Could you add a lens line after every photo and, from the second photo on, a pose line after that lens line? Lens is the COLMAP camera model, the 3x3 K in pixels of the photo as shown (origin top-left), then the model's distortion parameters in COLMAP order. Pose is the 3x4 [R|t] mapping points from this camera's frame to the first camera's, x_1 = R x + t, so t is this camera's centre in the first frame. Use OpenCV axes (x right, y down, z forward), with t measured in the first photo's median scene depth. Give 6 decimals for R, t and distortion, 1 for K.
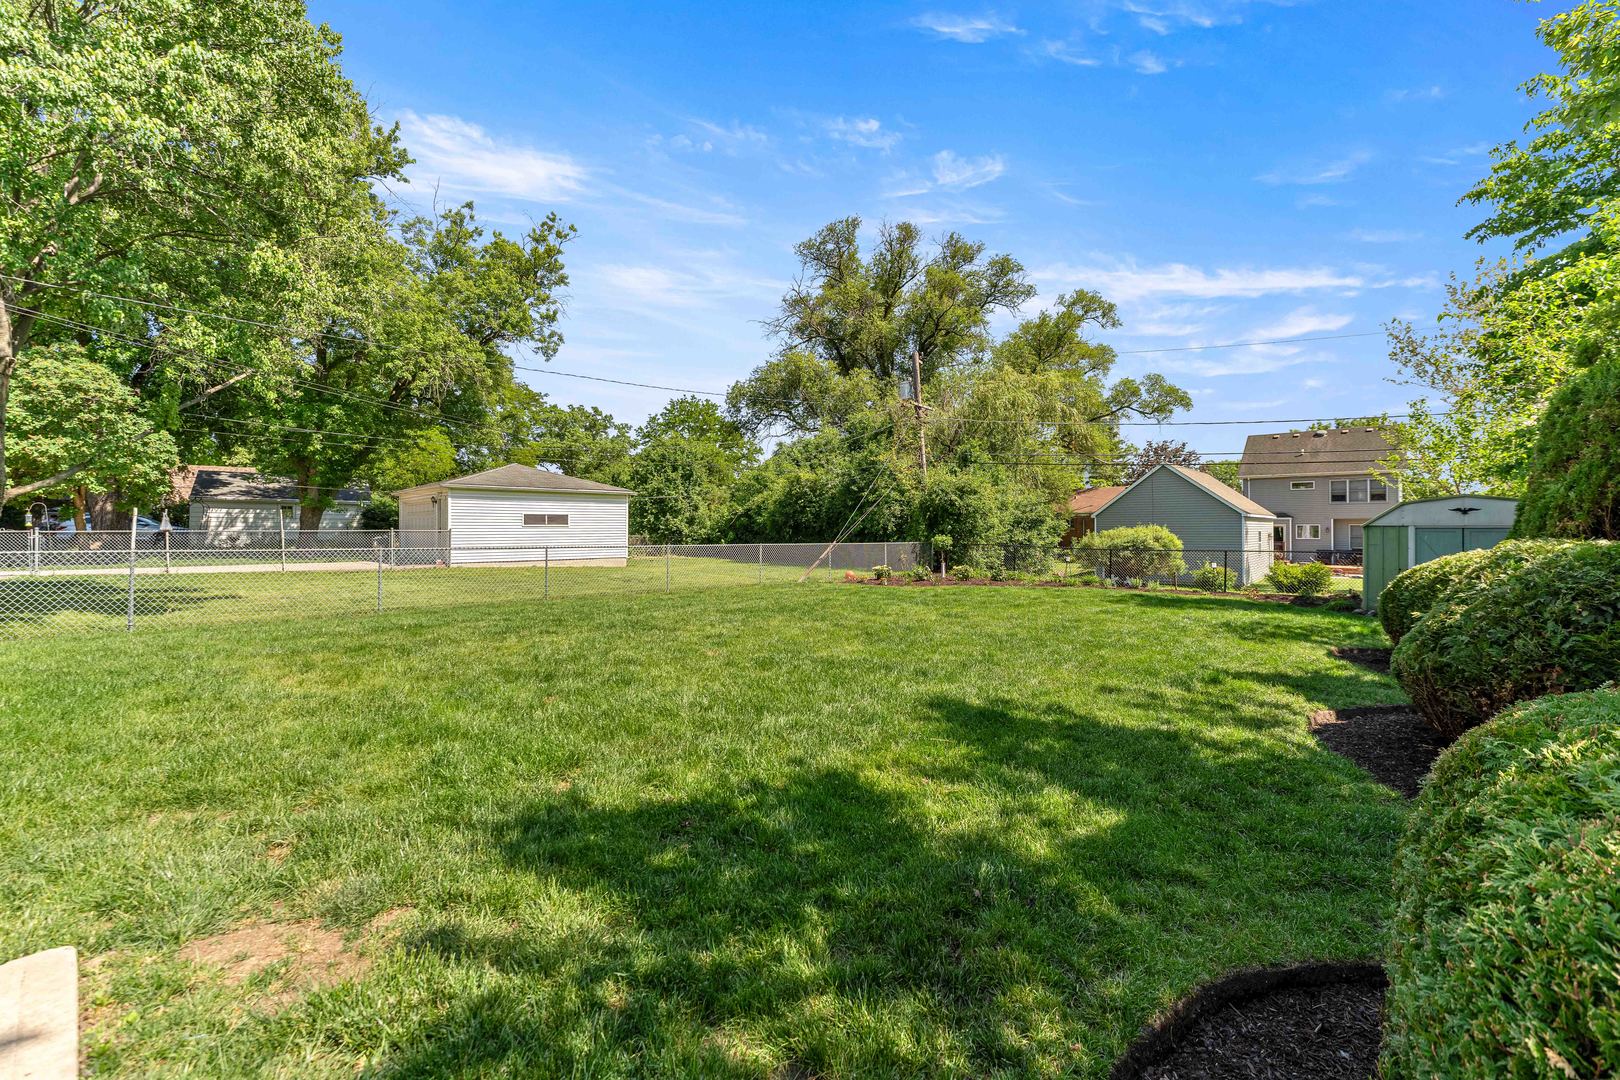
lens RADIAL K [[657.4, 0, 807.8], [0, 657.4, 520.4], [0, 0, 1]] dist [-0.000655, -0.000248]
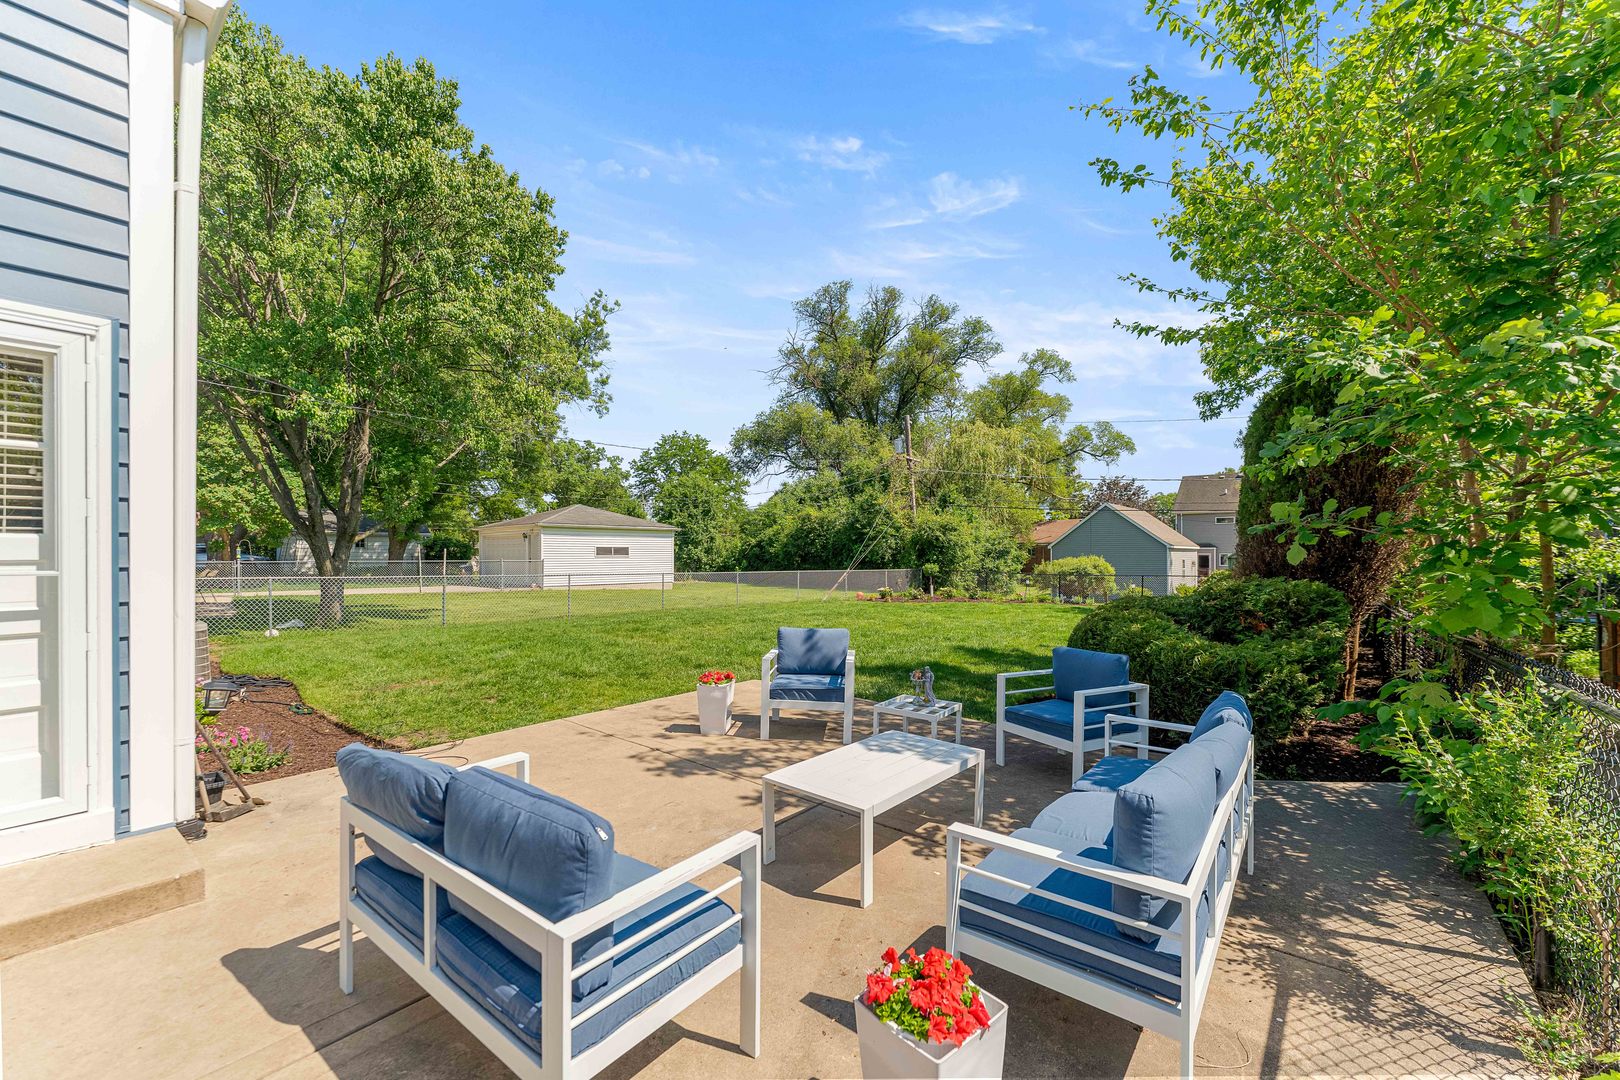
lens RADIAL K [[655.8, 0, 811.3], [0, 655.8, 555.8], [0, 0, 1]] dist [0.000206, -0.000043]
pose [[0.998577, -0.000356, 0.053326, -0.063954], [-0.000386, 0.999903, 0.013902, -0.007063], [-0.053326, -0.013903, 0.998480, -0.173955]]
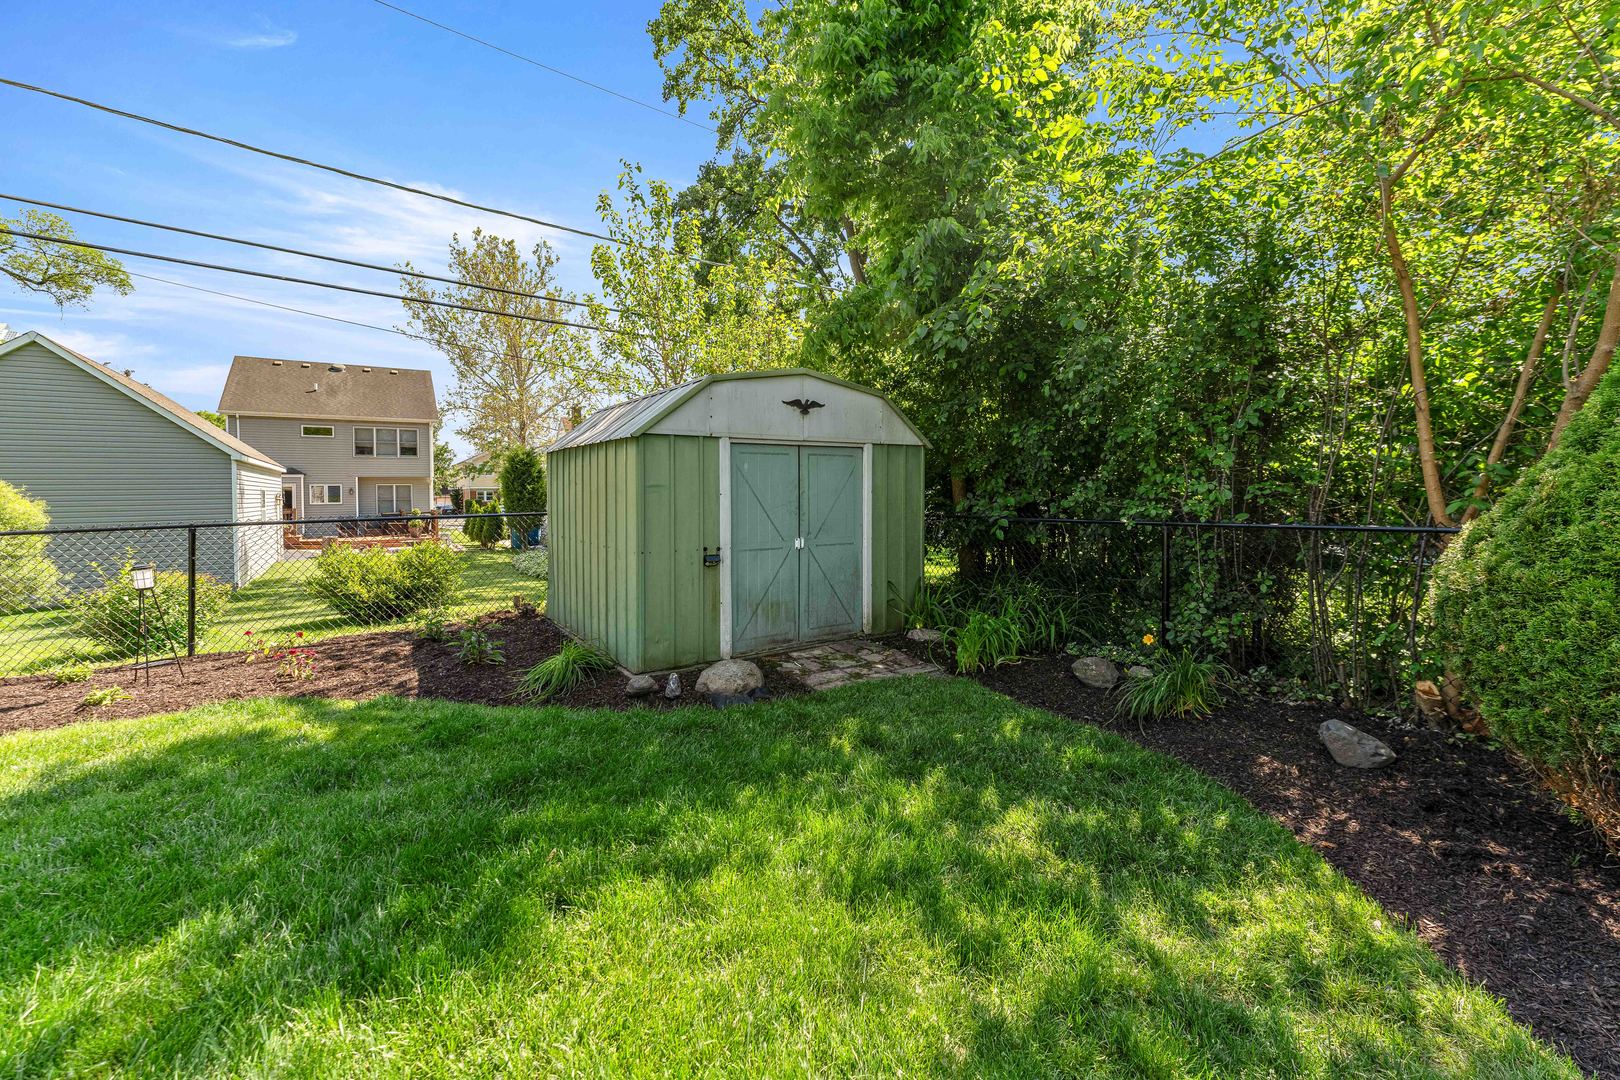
lens RADIAL K [[666.7, 0, 805.9], [0, 666.7, 496.5], [0, 0, 1]] dist [-0.000244, -0.000013]
pose [[0.263731, -0.009914, 0.964545, 0.234496], [0.002104, 0.999951, 0.009703, 0.017364], [-0.964594, -0.000530, 0.263739, 0.364926]]
